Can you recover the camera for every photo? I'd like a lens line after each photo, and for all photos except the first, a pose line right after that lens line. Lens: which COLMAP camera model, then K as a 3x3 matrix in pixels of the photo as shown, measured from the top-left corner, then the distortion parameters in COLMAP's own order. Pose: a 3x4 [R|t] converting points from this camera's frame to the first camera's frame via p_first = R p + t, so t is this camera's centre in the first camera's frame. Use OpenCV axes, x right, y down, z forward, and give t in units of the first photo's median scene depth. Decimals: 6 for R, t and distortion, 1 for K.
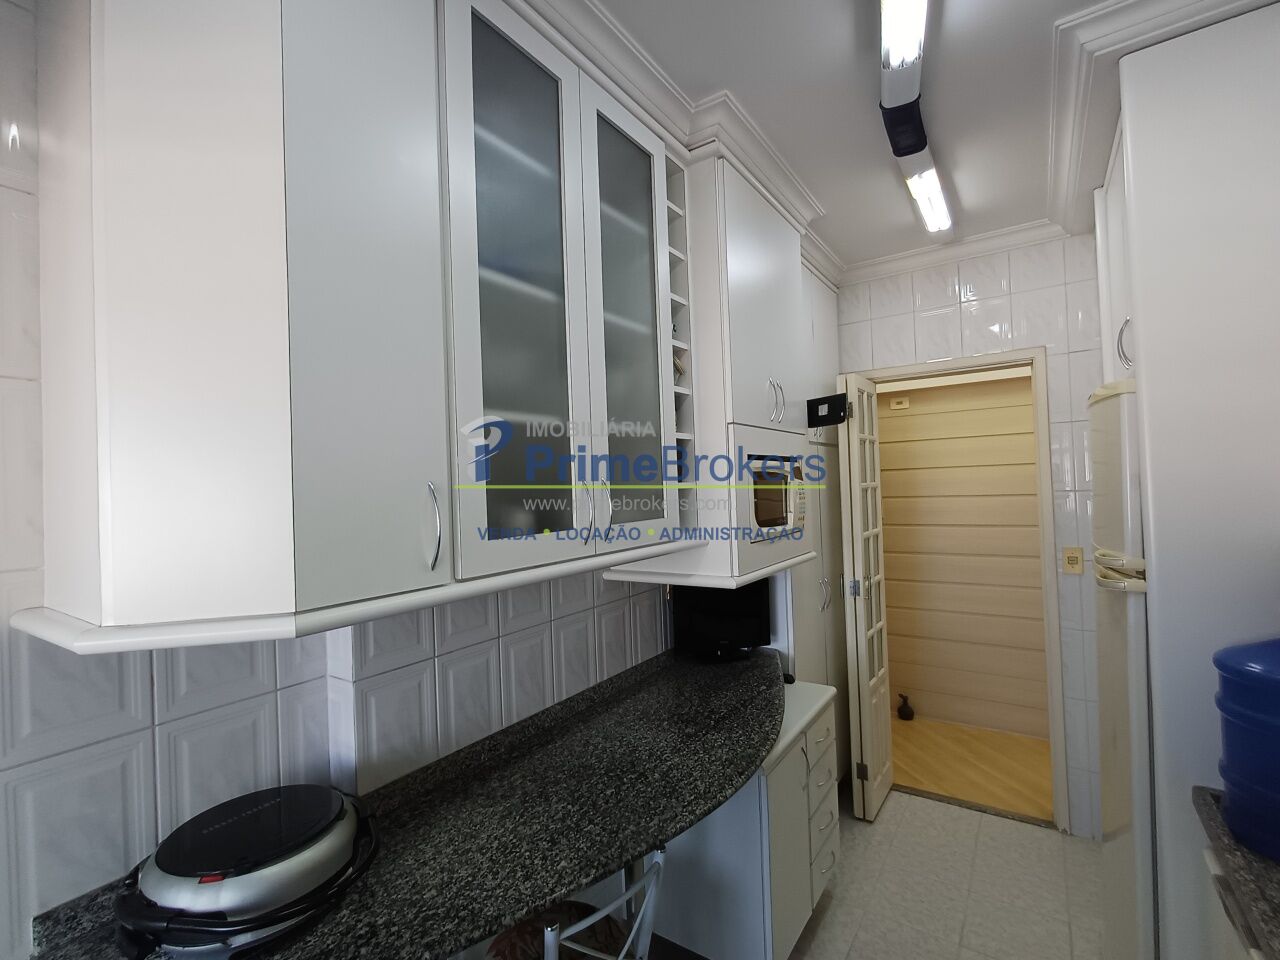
lens RADIAL K [[579.2, 0, 640.0], [0, 579.2, 480.0], [0, 0, 1]] dist [0.013859, -0.011657]
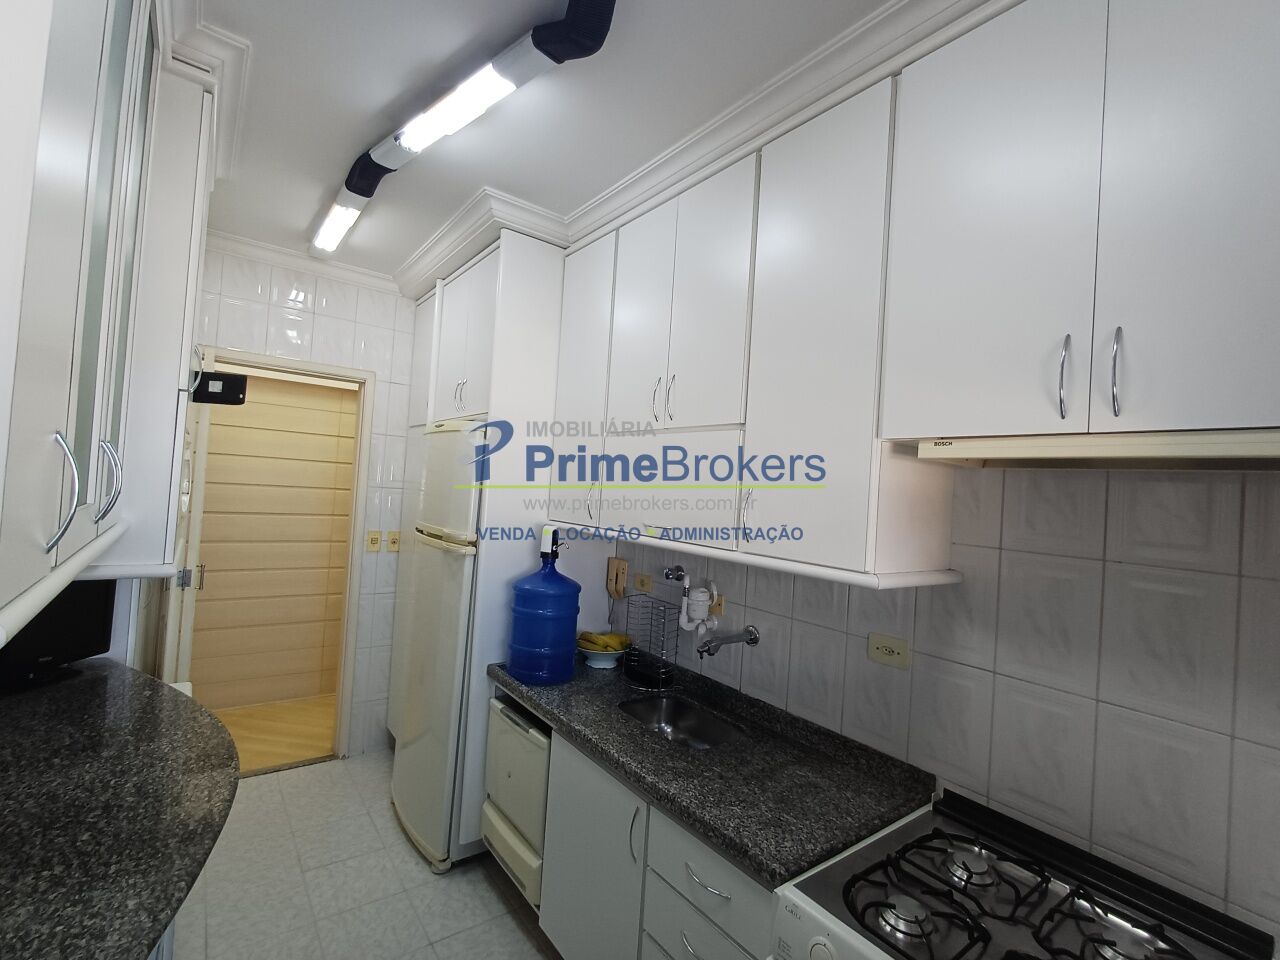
lens RADIAL K [[579.2, 0, 640.0], [0, 579.2, 480.0], [0, 0, 1]] dist [0.013859, -0.011657]
pose [[0.313300, 0.073031, 0.946842, -0.407327], [-0.087809, 0.994995, -0.047690, 0.017663], [-0.945586, -0.068200, 0.318145, 0.048043]]
